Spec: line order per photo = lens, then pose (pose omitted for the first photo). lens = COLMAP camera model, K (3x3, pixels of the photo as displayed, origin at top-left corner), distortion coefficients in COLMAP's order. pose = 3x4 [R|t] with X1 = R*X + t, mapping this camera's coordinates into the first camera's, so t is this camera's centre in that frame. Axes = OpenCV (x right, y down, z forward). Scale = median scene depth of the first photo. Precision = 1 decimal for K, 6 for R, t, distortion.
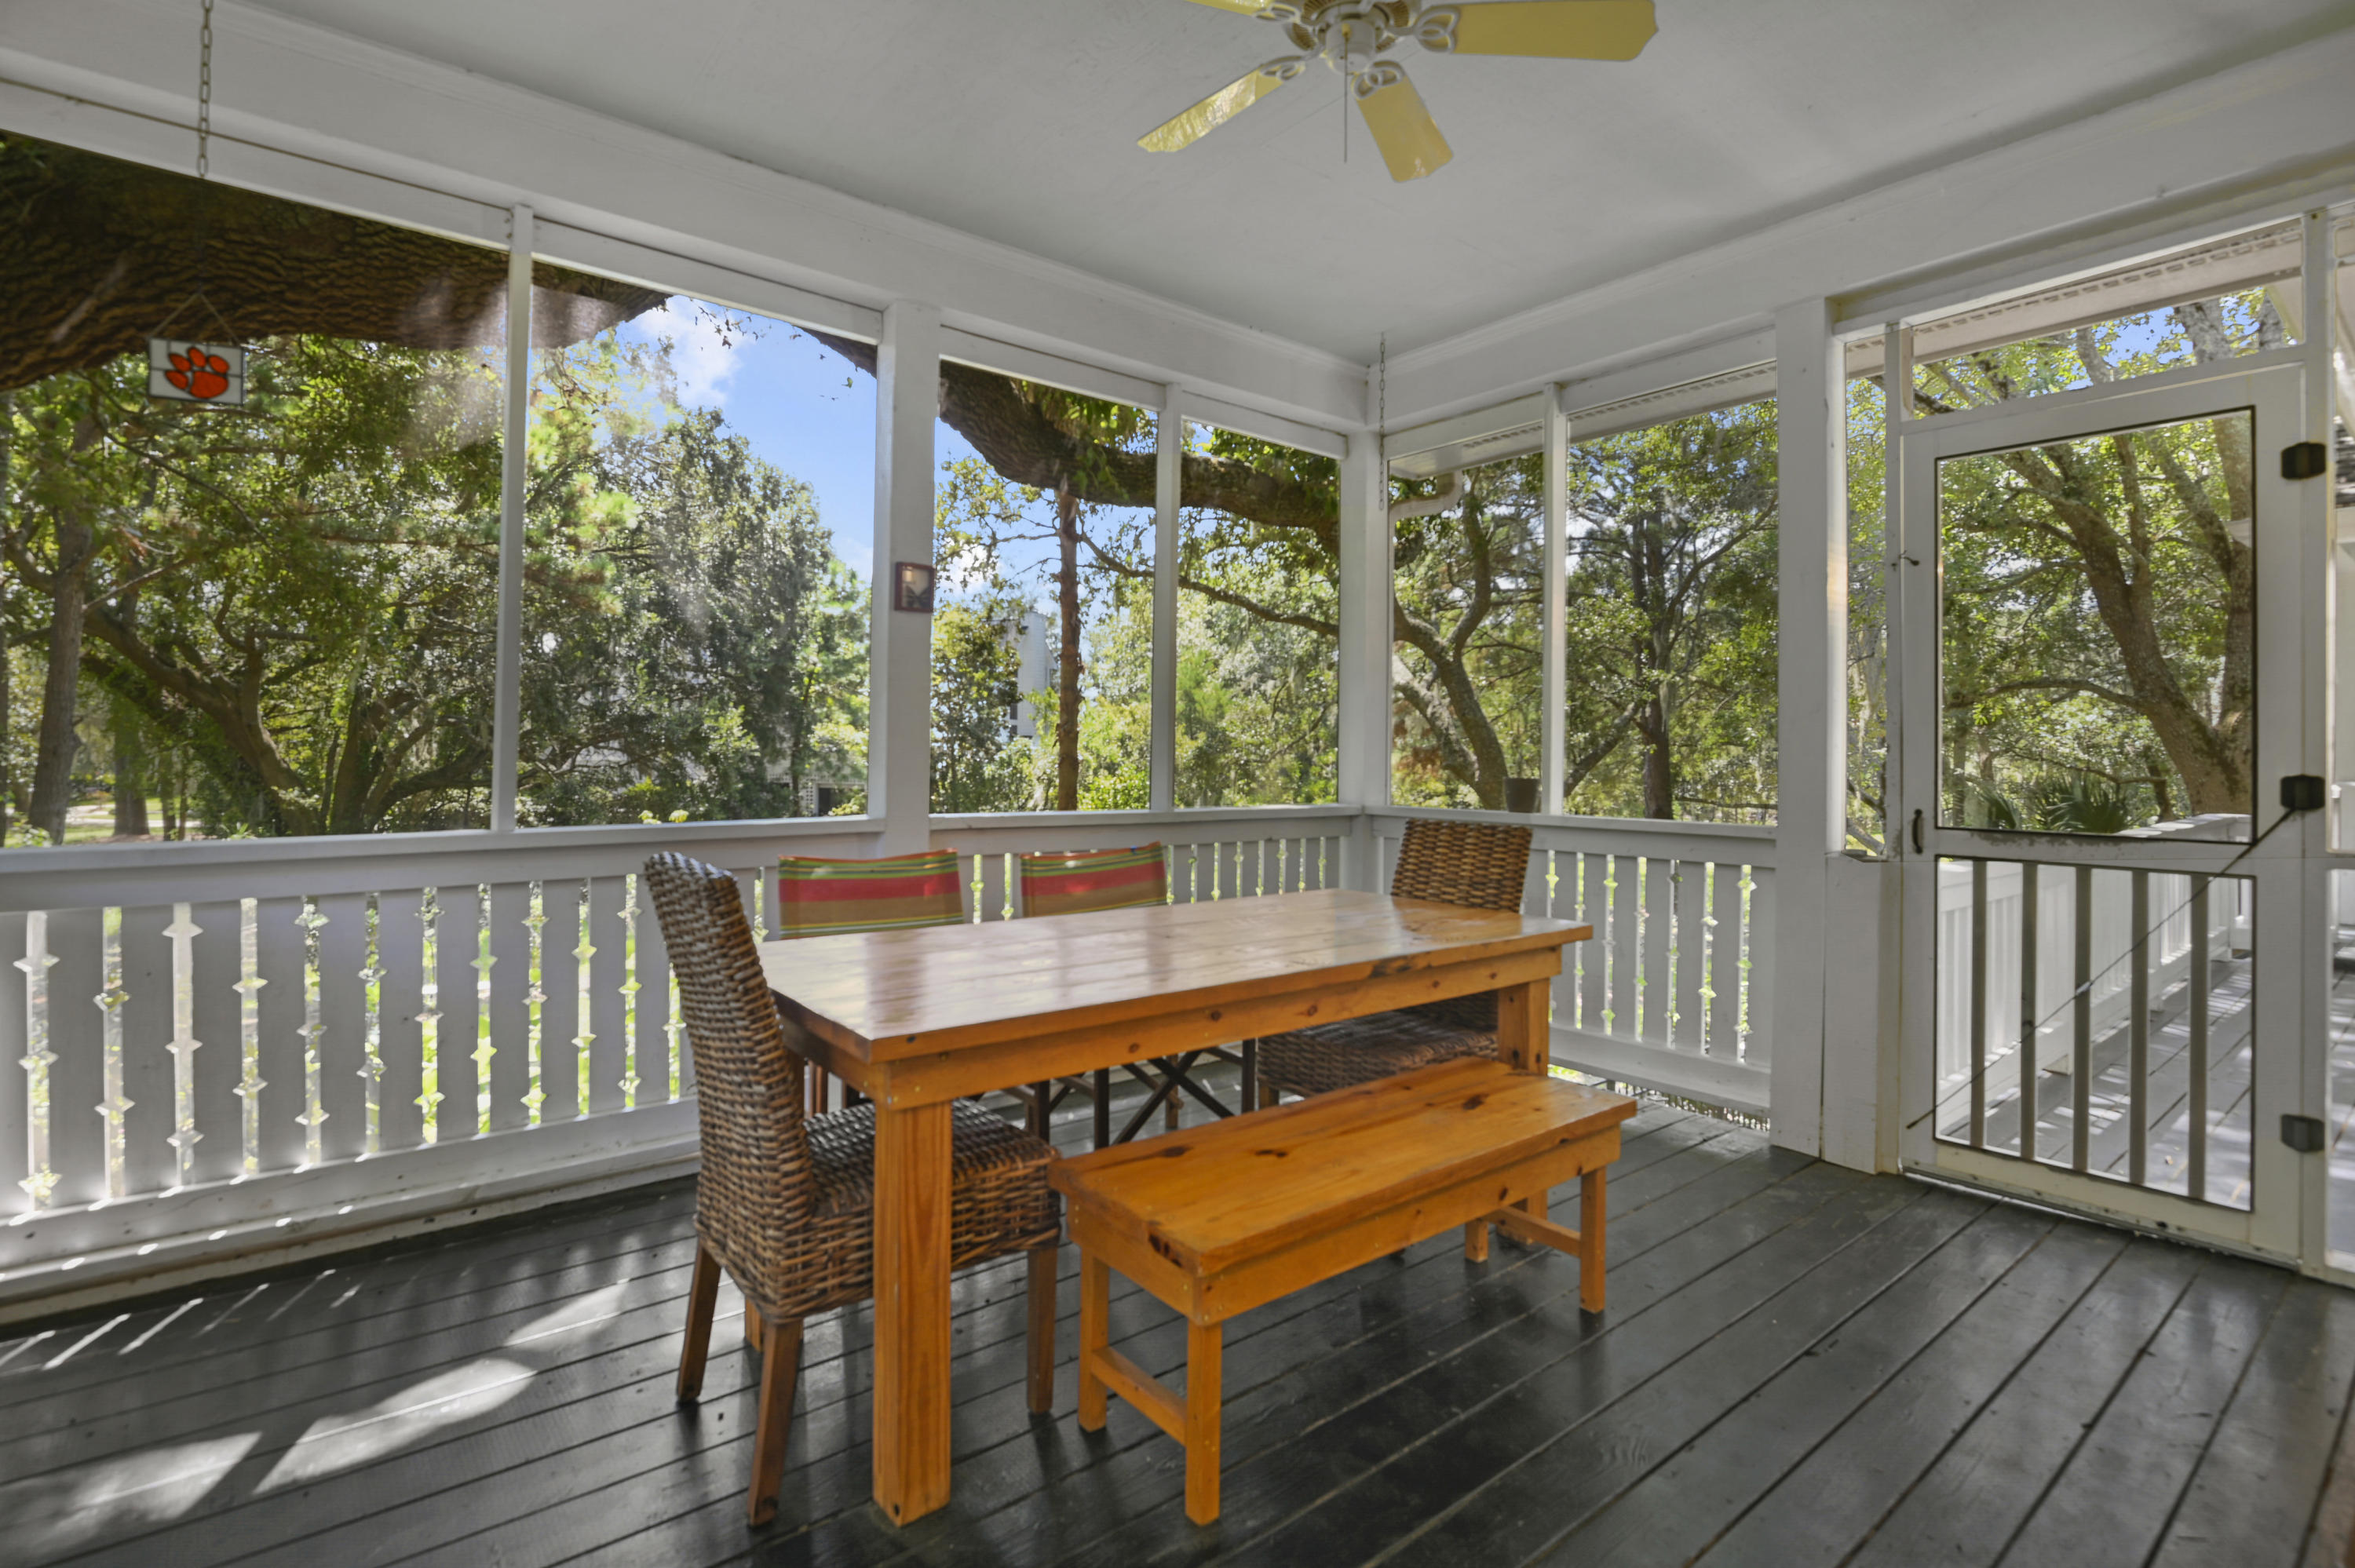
lens RADIAL K [[1109.0, 0, 1176.5], [0, 1109.0, 773.8], [0, 0, 1]] dist [-0.018093, -0.000372]
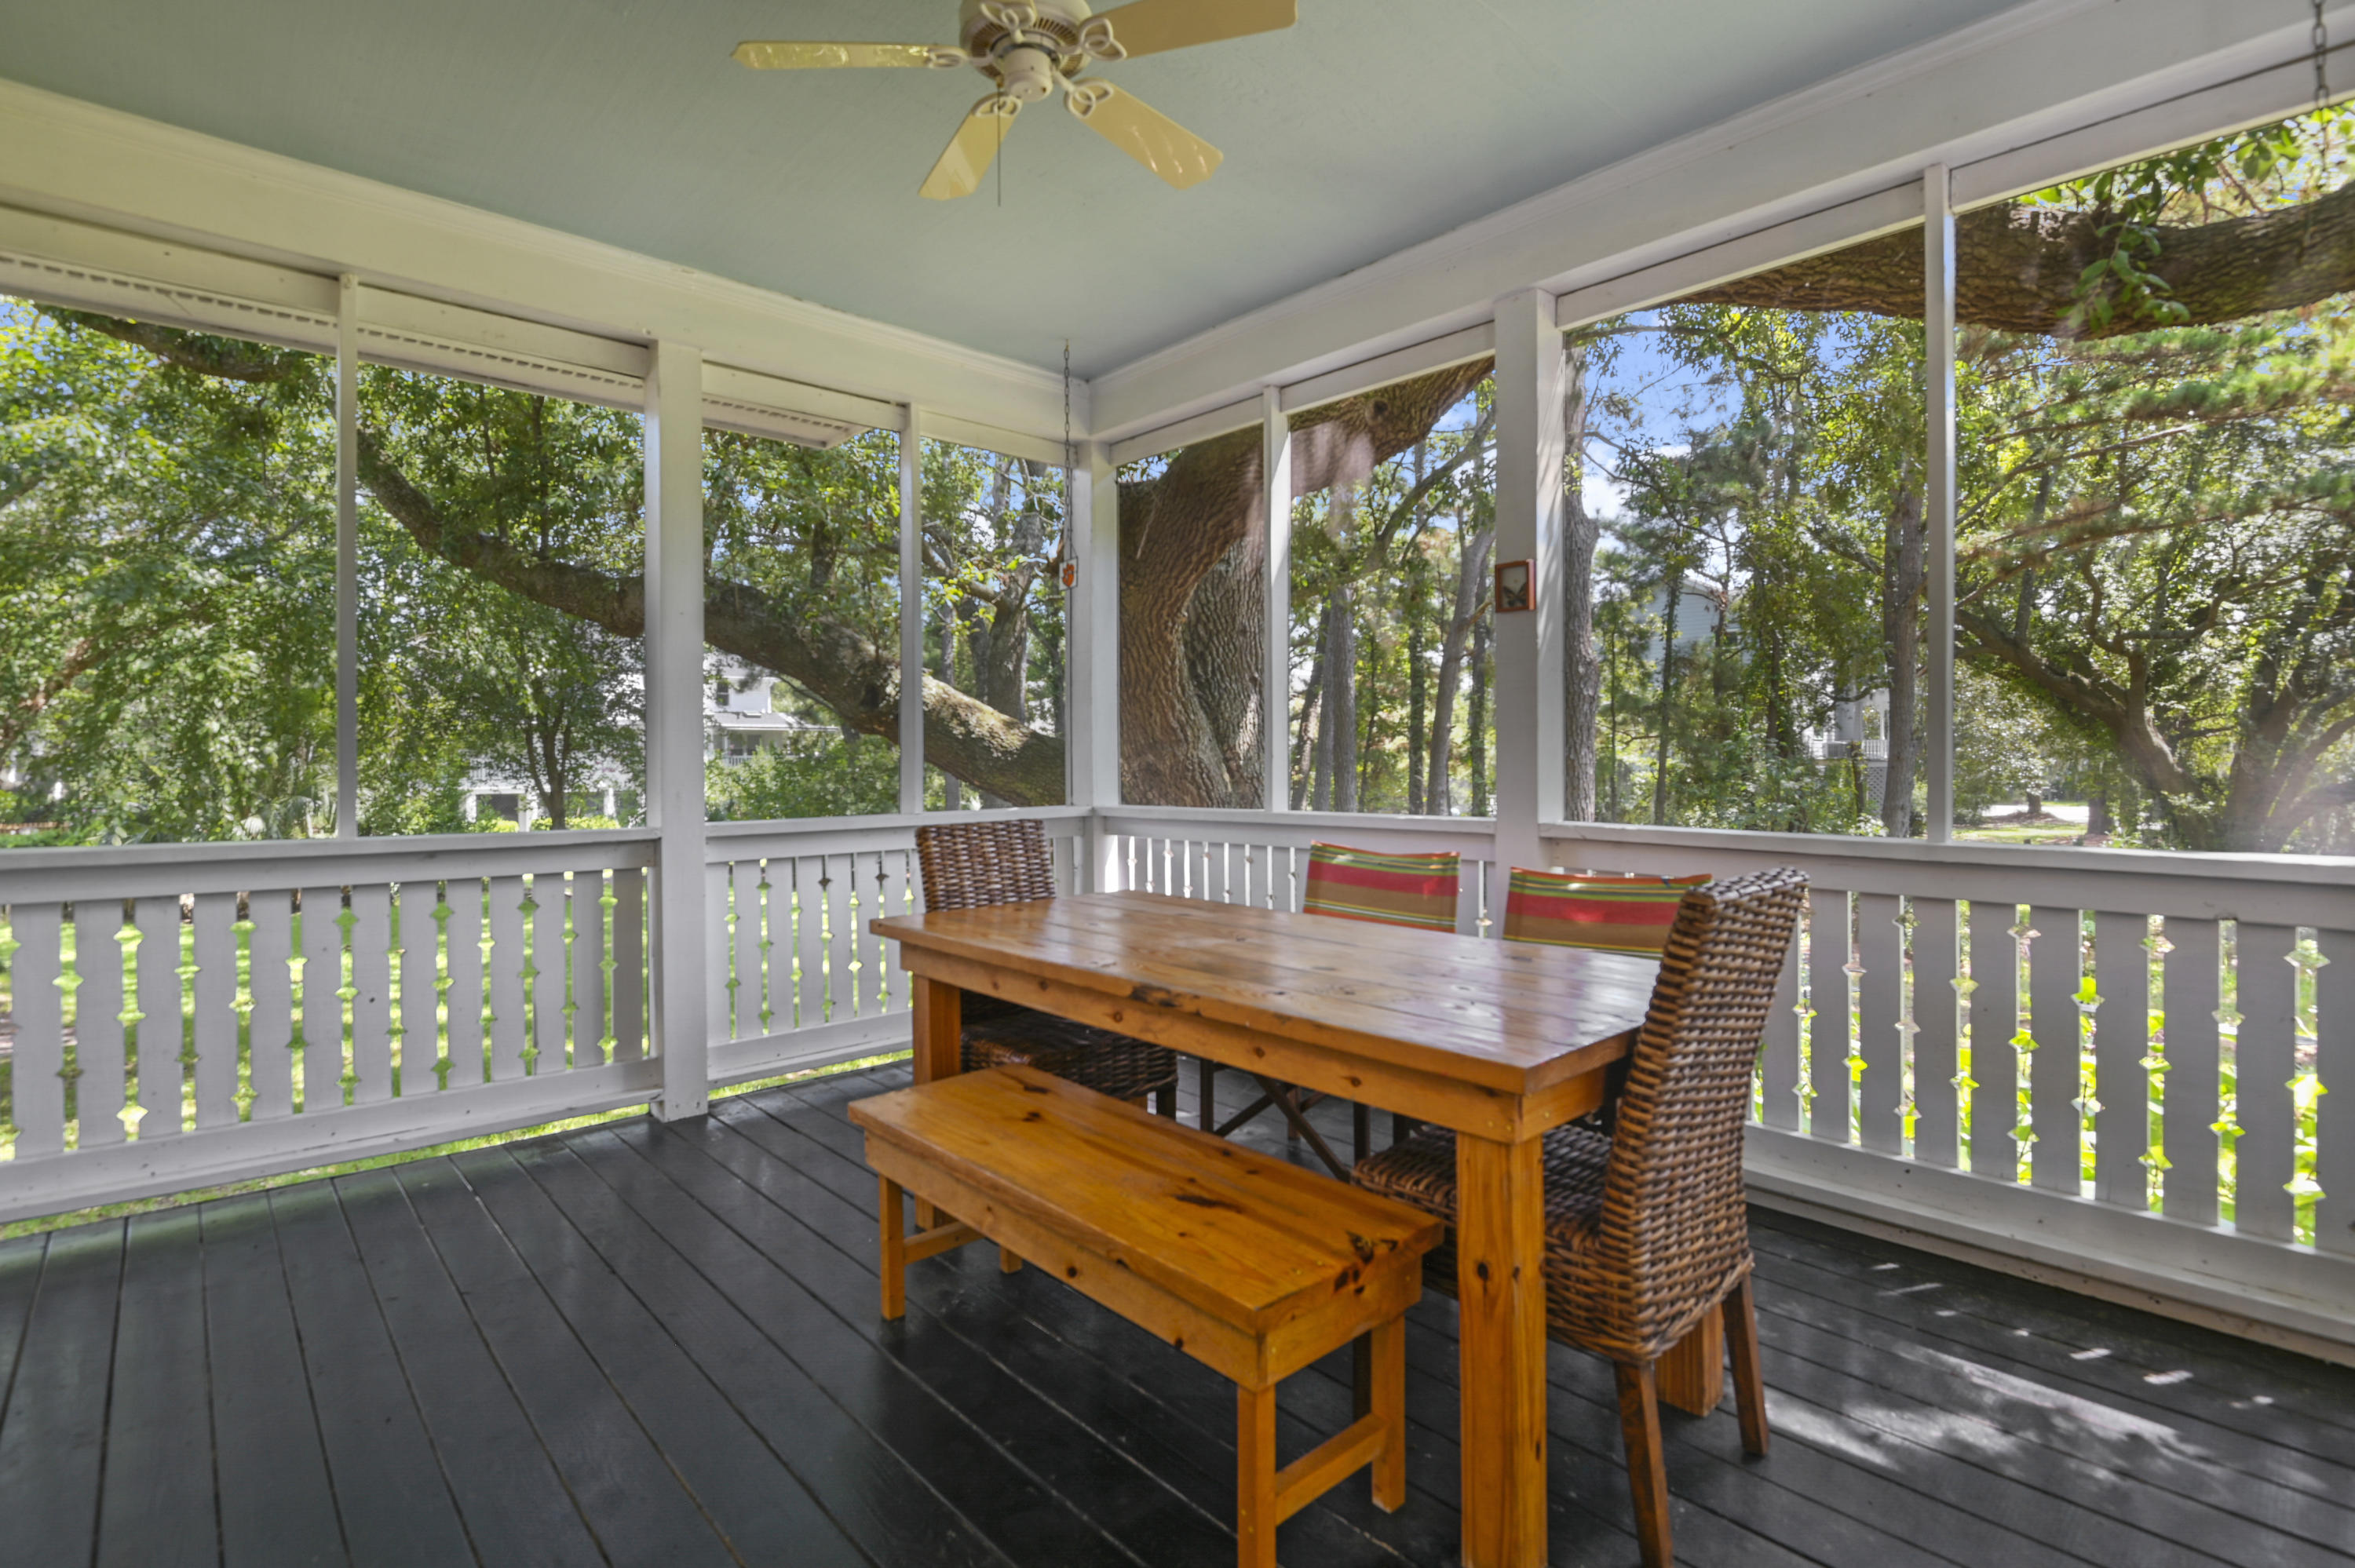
lens RADIAL K [[1109.0, 0, 1176.5], [0, 1109.0, 773.8], [0, 0, 1]] dist [-0.018093, -0.000372]
pose [[0.061349, 0.006071, -0.998098, 0.462771], [-0.009963, 0.999935, 0.005470, -0.003310], [0.998067, 0.009608, 0.061406, 0.413771]]
